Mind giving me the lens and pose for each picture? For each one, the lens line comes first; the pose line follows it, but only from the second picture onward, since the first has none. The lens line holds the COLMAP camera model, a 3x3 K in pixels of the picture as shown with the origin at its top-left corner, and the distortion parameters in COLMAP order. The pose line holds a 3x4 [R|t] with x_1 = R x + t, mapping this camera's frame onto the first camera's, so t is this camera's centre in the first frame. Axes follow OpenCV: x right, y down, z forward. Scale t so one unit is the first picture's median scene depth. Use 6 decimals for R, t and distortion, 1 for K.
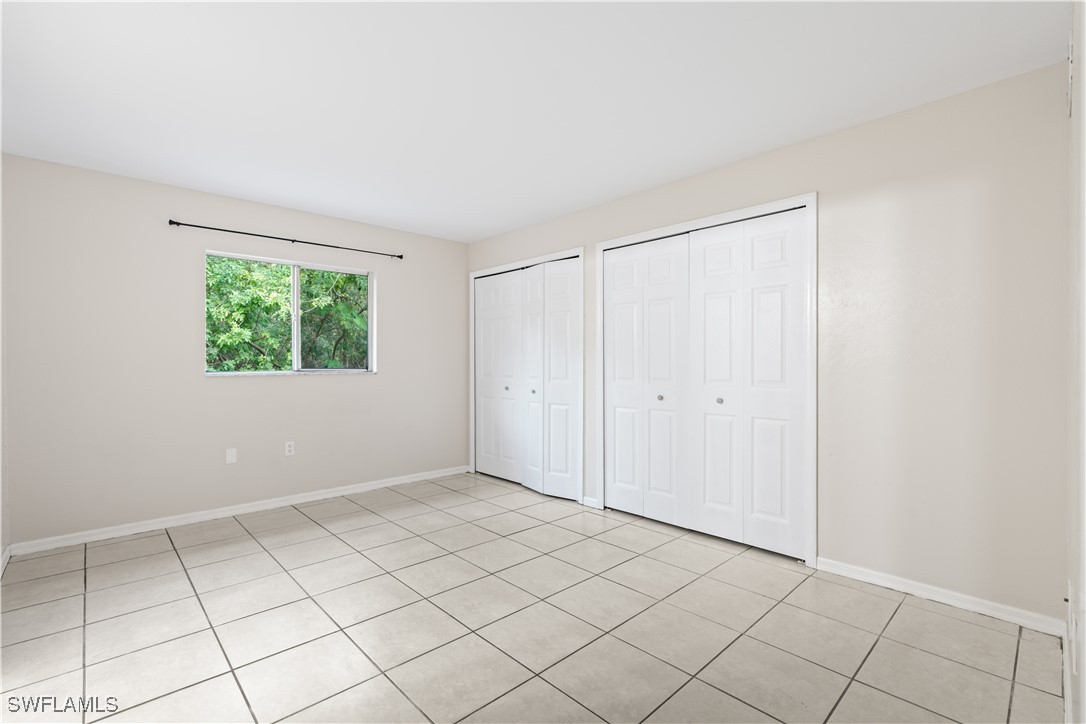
lens RADIAL K [[492.0, 0, 546.7], [0, 492.0, 360.0], [0, 0, 1]] dist [-0.009338, 0.003874]
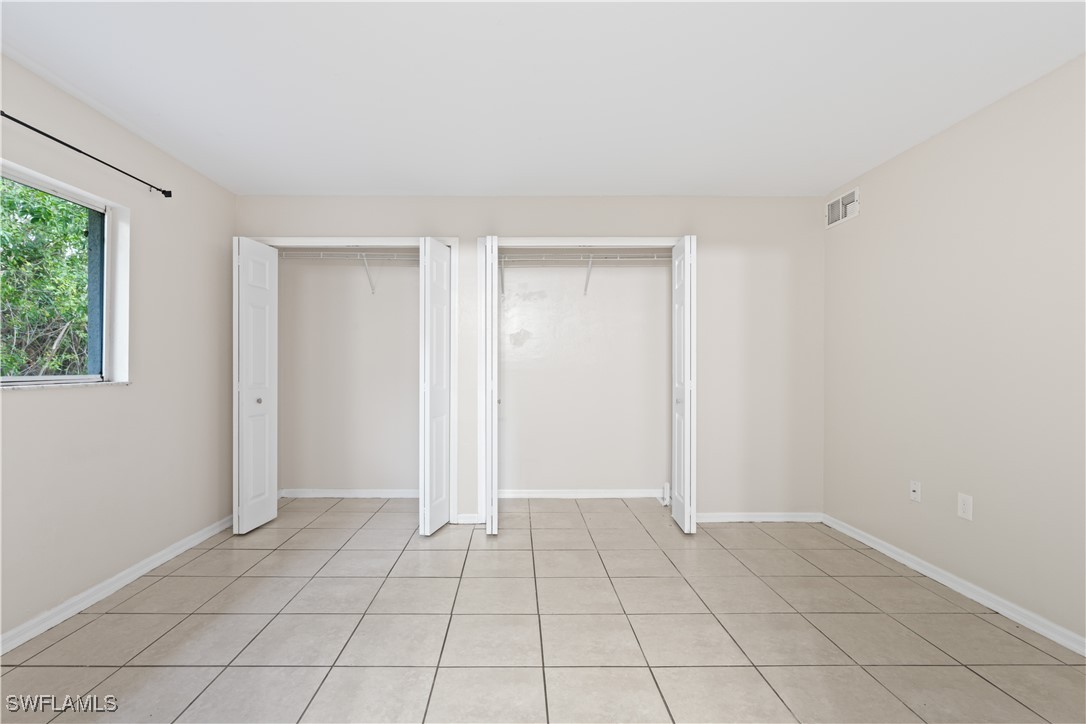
lens RADIAL K [[492.0, 0, 545.5], [0, 492.0, 363.5], [0, 0, 1]] dist [-0.009338, 0.003874]
pose [[0.684393, 0.004230, 0.729101, -0.744677], [-0.003989, 0.999990, -0.002057, 0.002707], [-0.729102, -0.001500, 0.684403, 0.420299]]
